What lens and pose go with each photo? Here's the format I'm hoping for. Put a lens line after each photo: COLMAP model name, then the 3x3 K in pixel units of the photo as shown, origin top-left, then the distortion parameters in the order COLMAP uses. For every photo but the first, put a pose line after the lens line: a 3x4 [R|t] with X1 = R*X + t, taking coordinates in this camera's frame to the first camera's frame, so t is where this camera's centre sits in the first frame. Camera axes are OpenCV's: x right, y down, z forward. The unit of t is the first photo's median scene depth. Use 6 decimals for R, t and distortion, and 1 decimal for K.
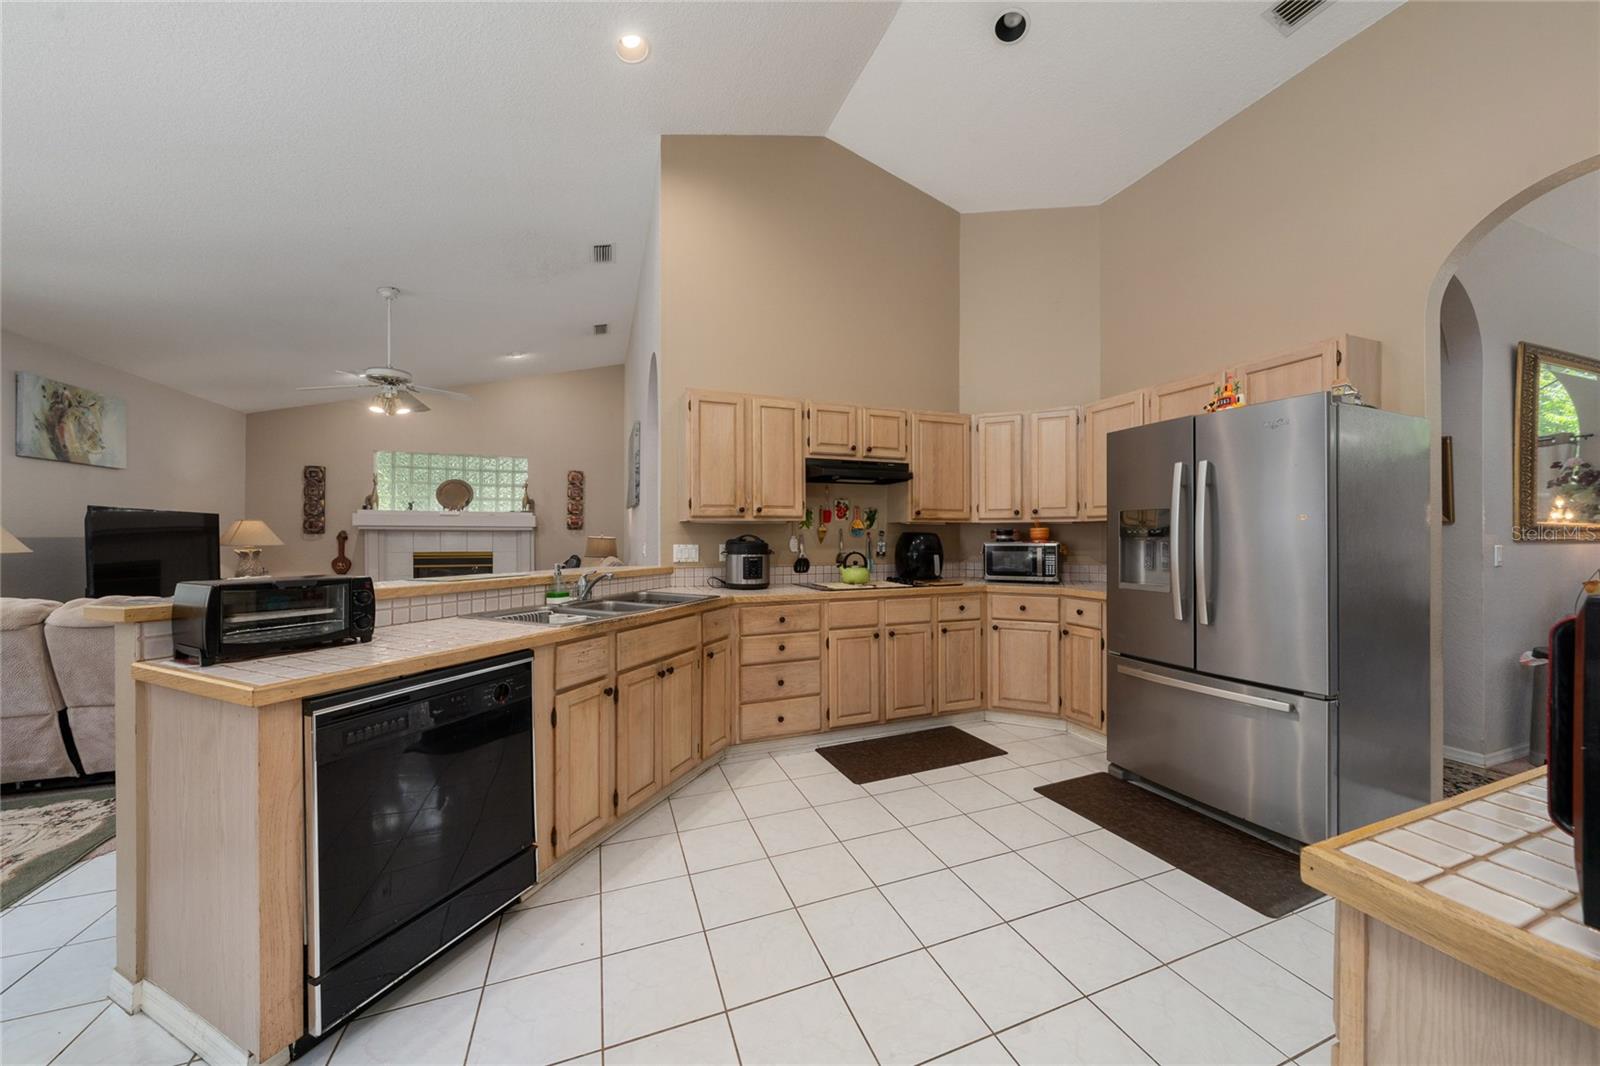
lens RADIAL K [[549.8, 0, 789.6], [0, 549.8, 532.0], [0, 0, 1]] dist [-0.001571, -0.000093]
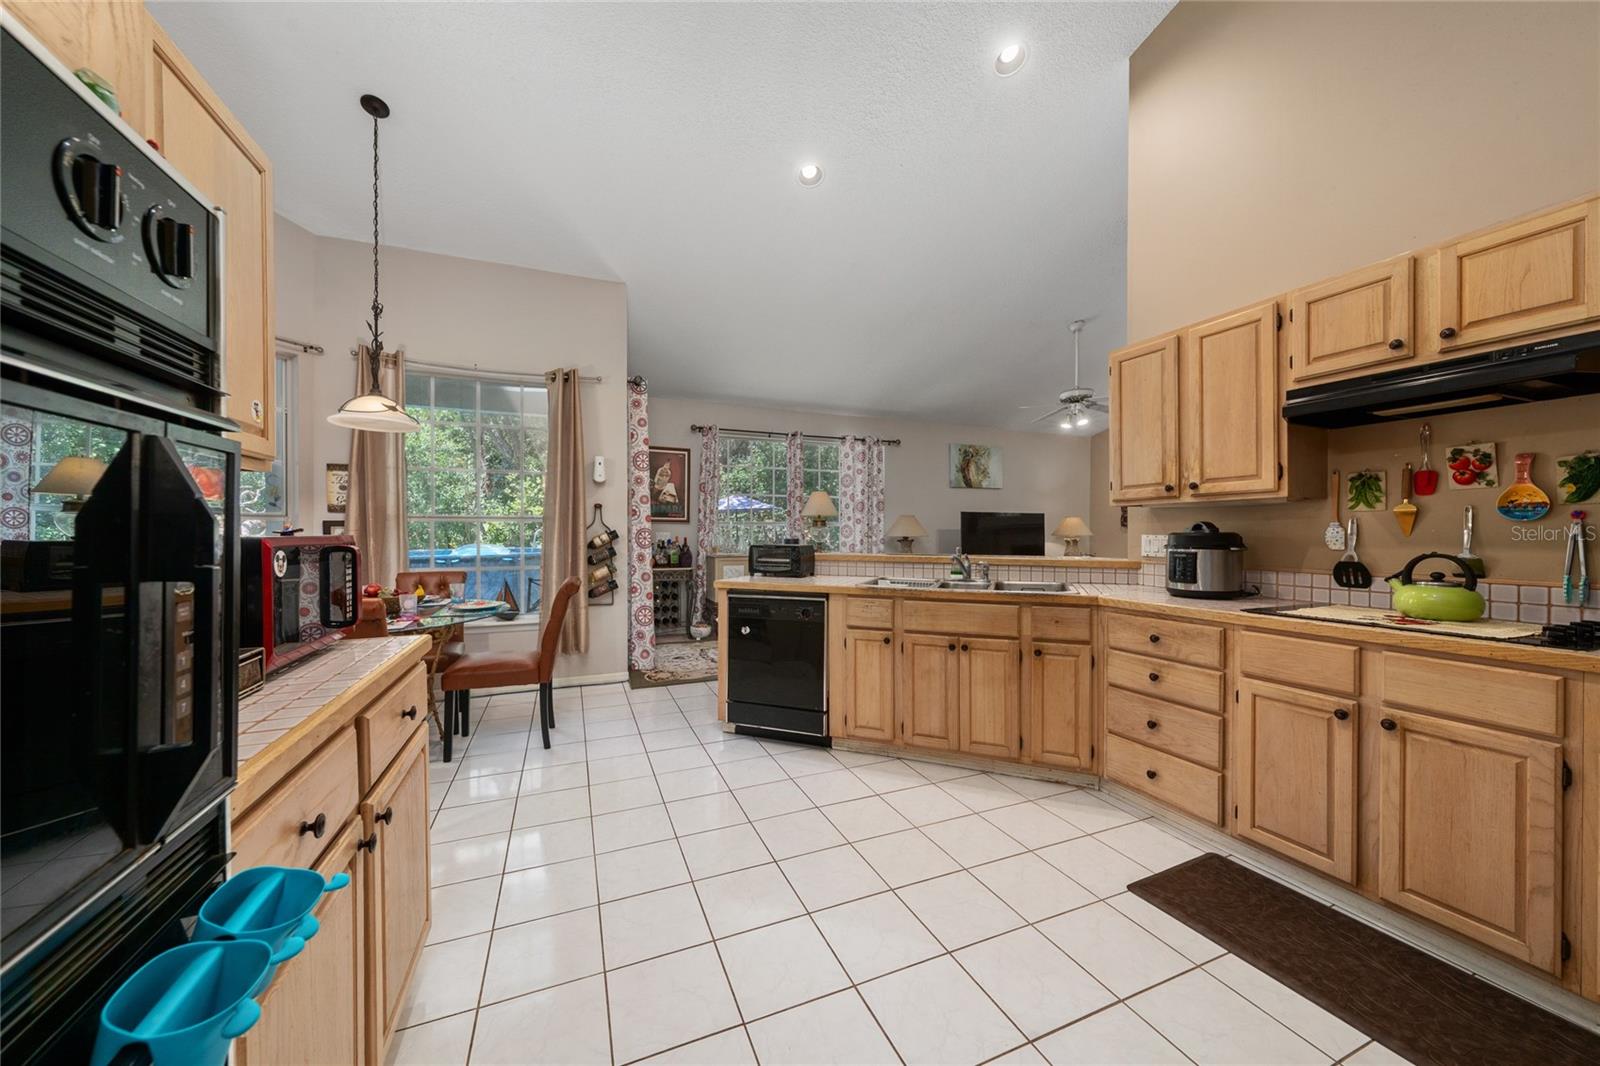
lens RADIAL K [[549.8, 0, 795.2], [0, 549.8, 534.4], [0, 0, 1]] dist [-0.001571, -0.000093]
pose [[0.041070, 0.006040, -0.999138, 0.498699], [0.007362, 0.999953, 0.006348, 0.010746], [0.999129, -0.007616, 0.041024, 0.363153]]
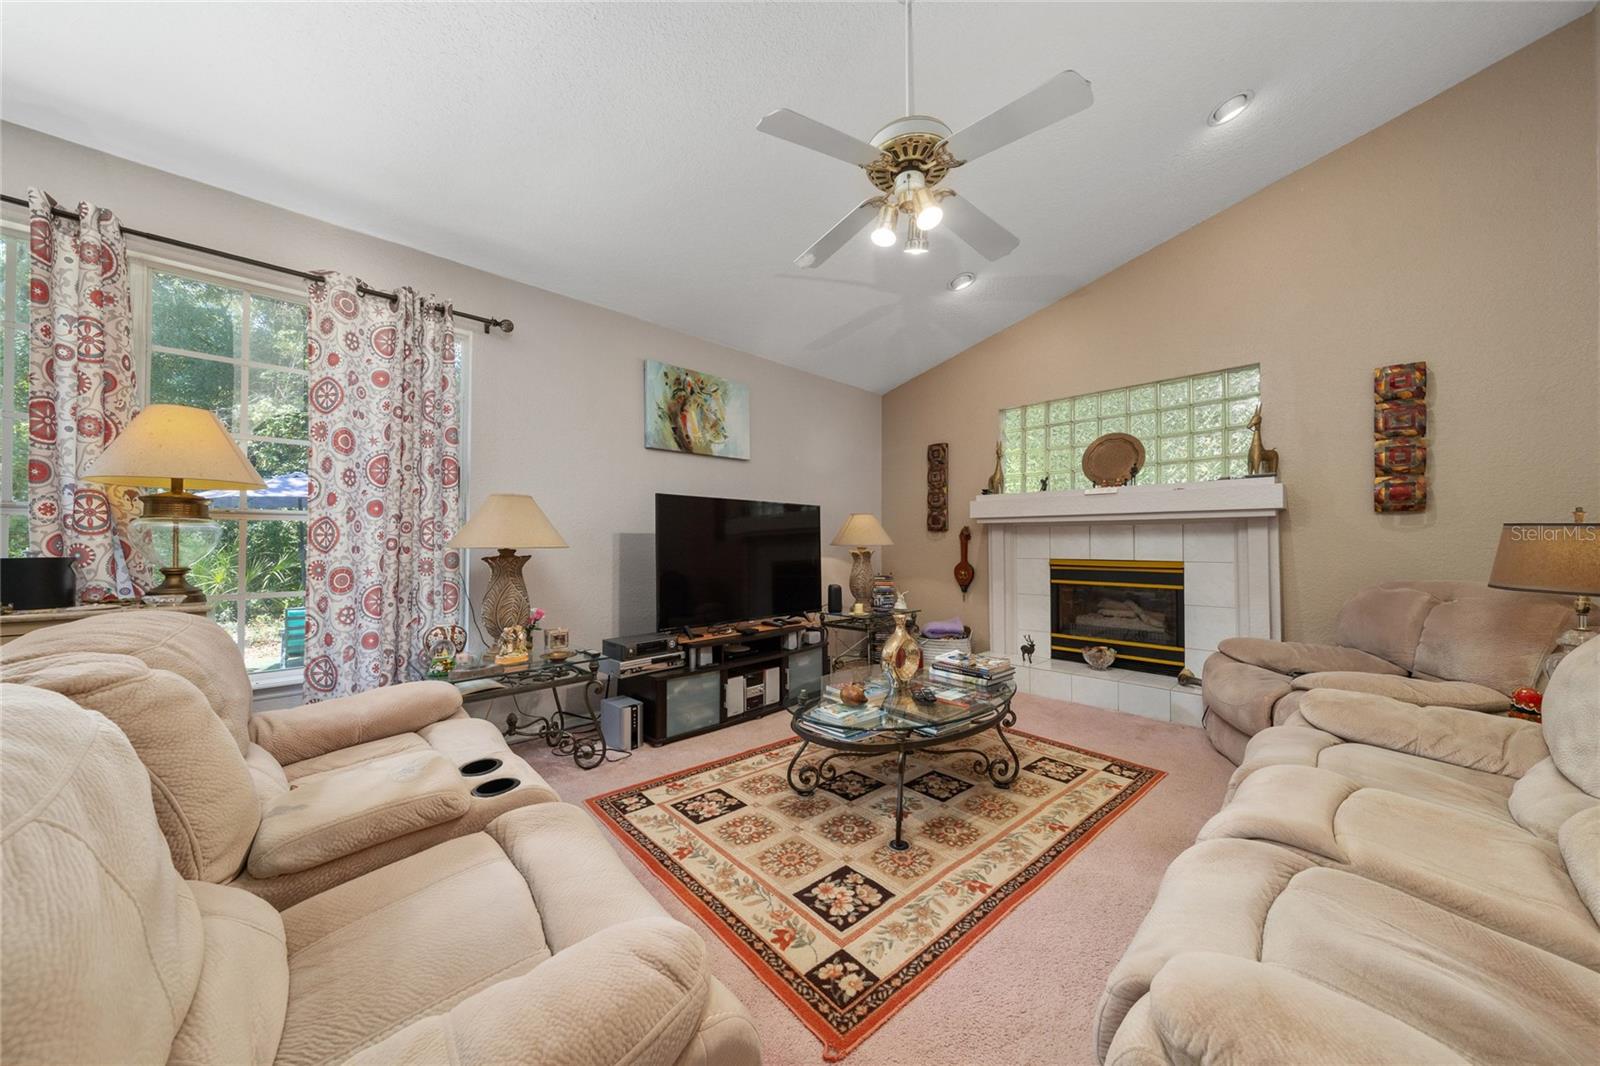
lens RADIAL K [[549.8, 0, 809.8], [0, 549.8, 537.9], [0, 0, 1]] dist [-0.001571, -0.000093]
pose [[0.446838, -0.007869, -0.894580, -0.415229], [0.008754, 0.999952, -0.004423, 0.023163], [0.894572, -0.005855, 0.446885, 0.806244]]
